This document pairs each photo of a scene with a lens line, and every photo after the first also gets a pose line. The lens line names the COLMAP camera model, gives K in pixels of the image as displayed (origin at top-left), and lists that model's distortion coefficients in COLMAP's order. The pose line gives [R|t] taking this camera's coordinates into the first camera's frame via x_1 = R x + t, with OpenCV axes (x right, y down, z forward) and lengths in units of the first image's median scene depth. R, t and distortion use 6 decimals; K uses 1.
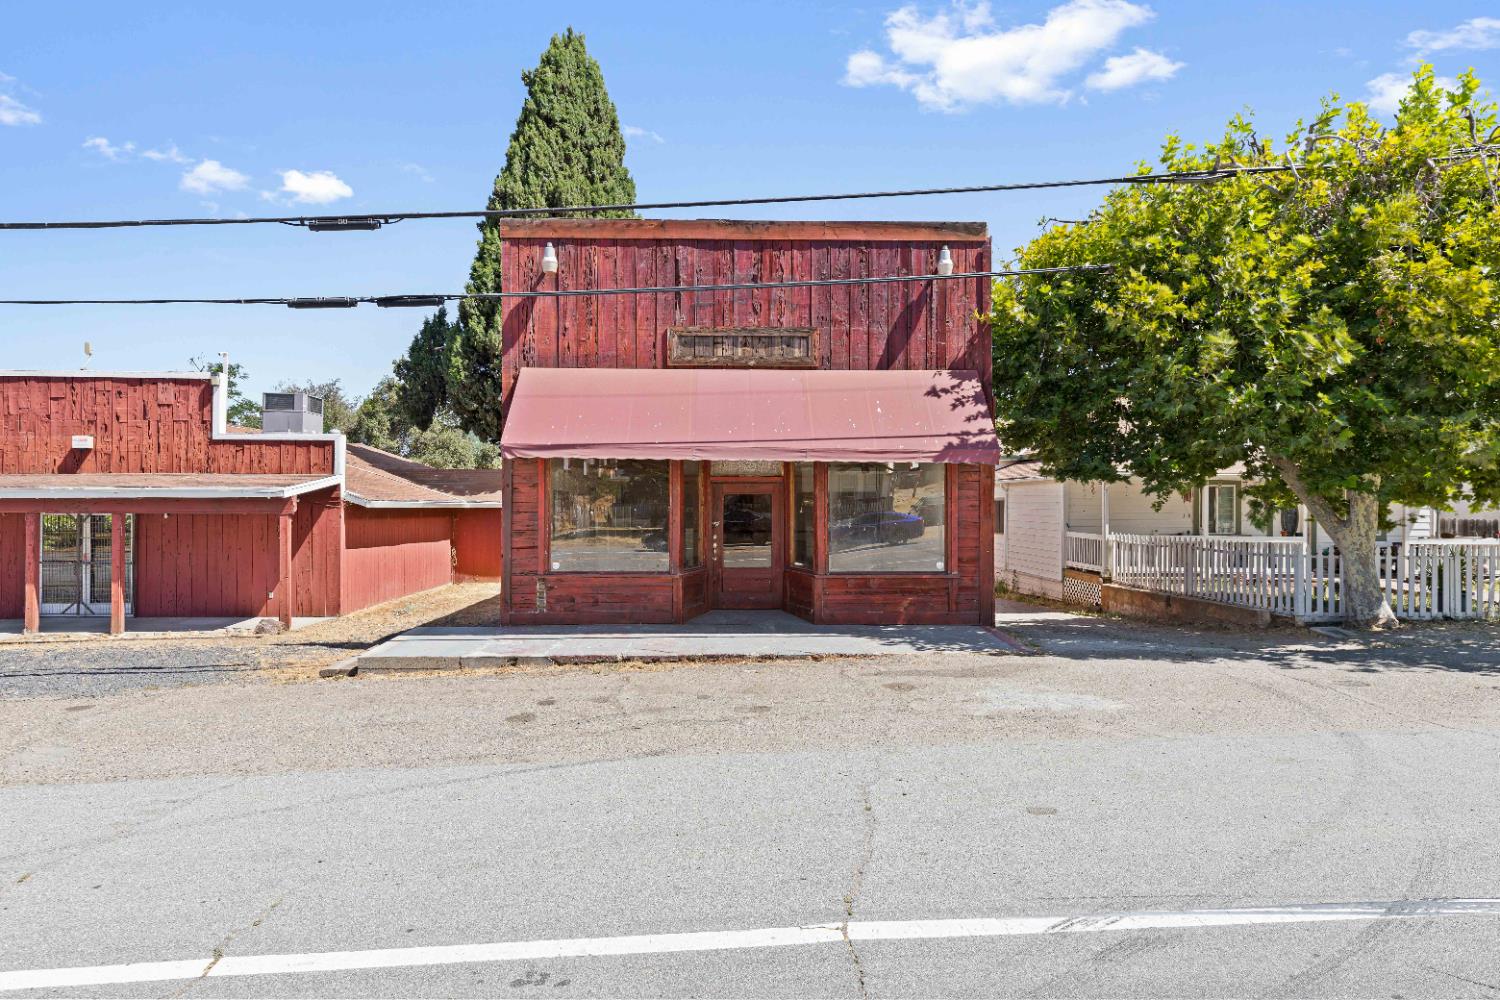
lens RADIAL K [[869.9, 0, 753.0], [0, 869.9, 493.4], [0, 0, 1]] dist [0.009017, -0.001183]
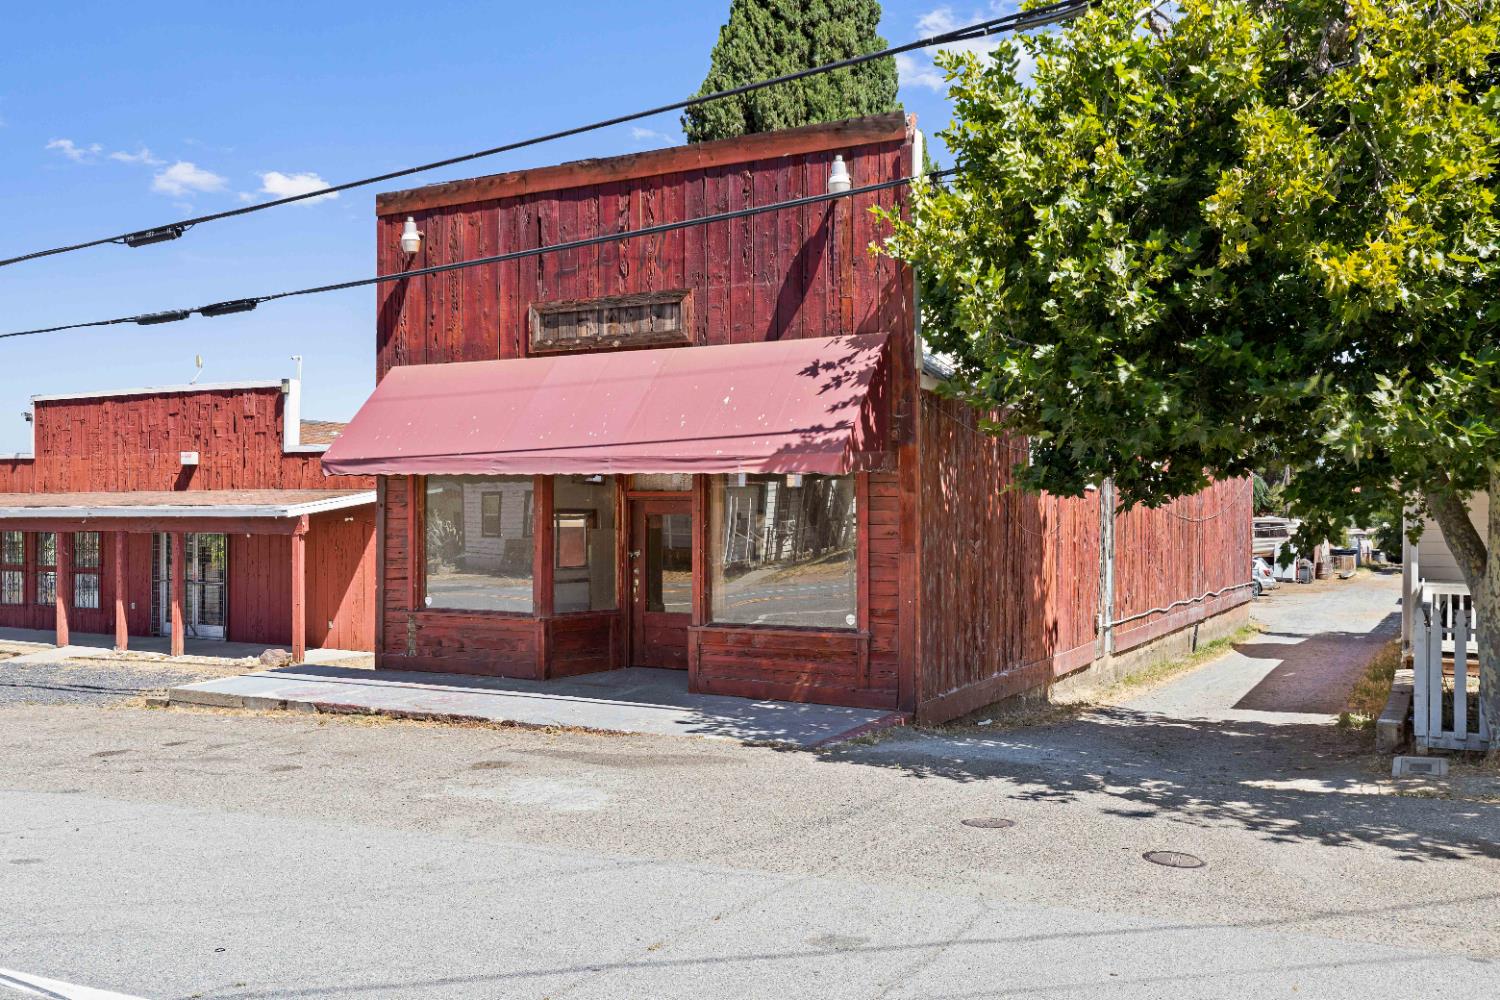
lens RADIAL K [[1332.3, 0, 747.0], [0, 1332.3, 507.6], [0, 0, 1]] dist [-0.013517, 0.006012]
pose [[0.862196, -0.001307, -0.506574, 0.680407], [0.004858, 0.999972, 0.005689, -0.012163], [0.506552, -0.007367, 0.862178, 0.053862]]
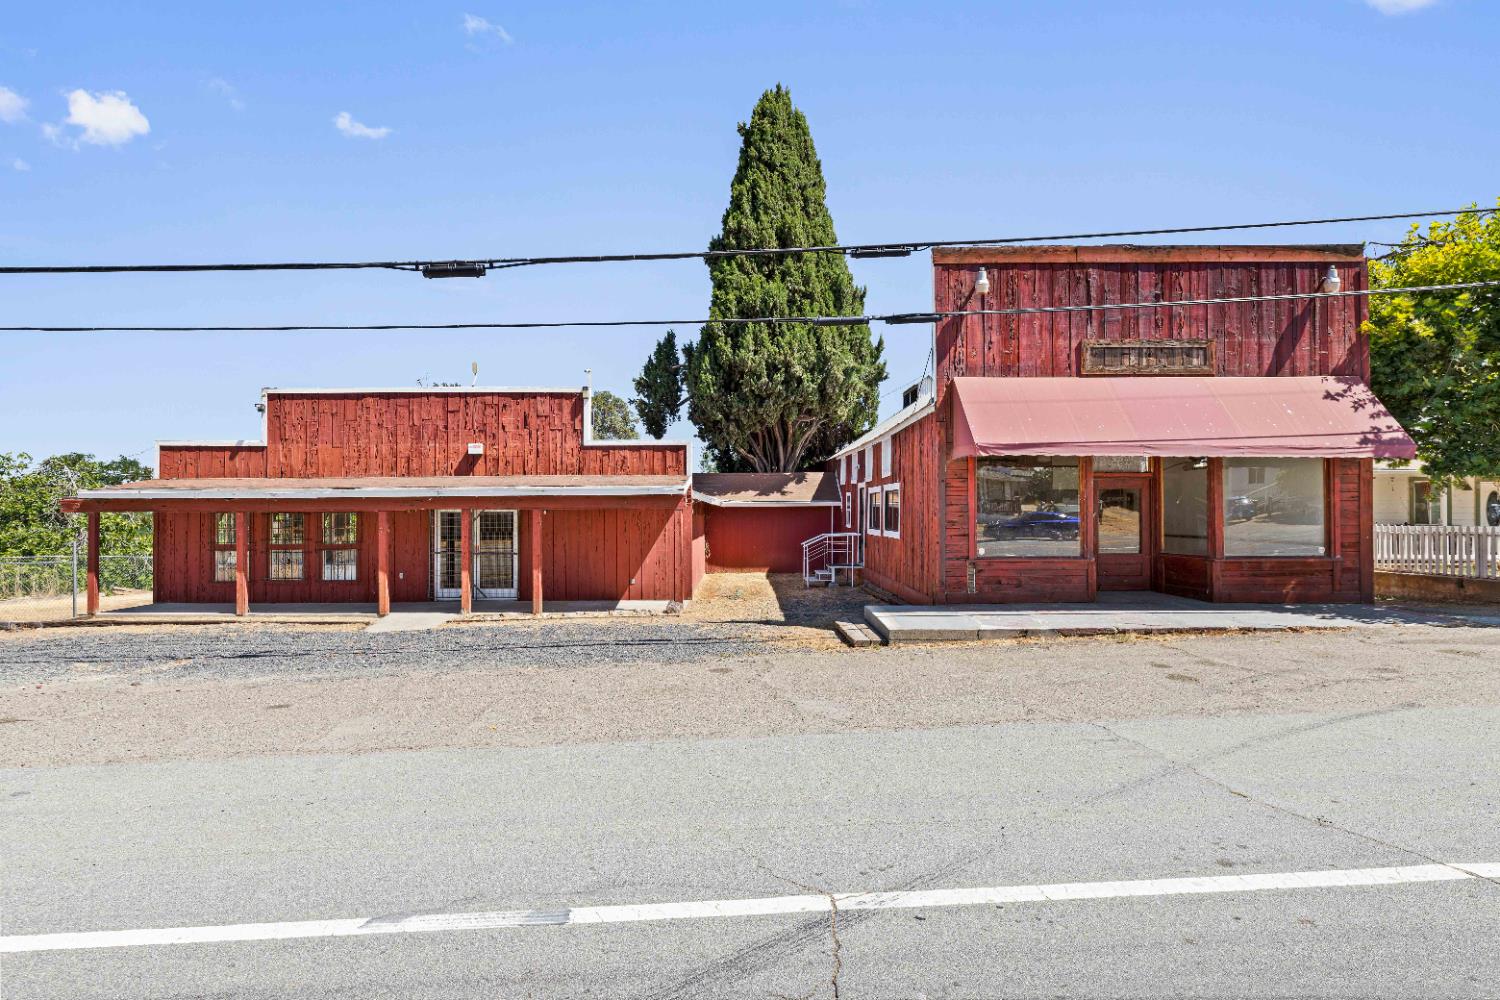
lens RADIAL K [[775.1, 0, 747.6], [0, 775.1, 497.0], [0, 0, 1]] dist [-0.006419, 0.000209]
pose [[0.999541, -0.005872, -0.029727, -0.498728], [0.005845, 0.999982, -0.001021, 0.010986], [0.029733, 0.000847, 0.999558, -0.018486]]
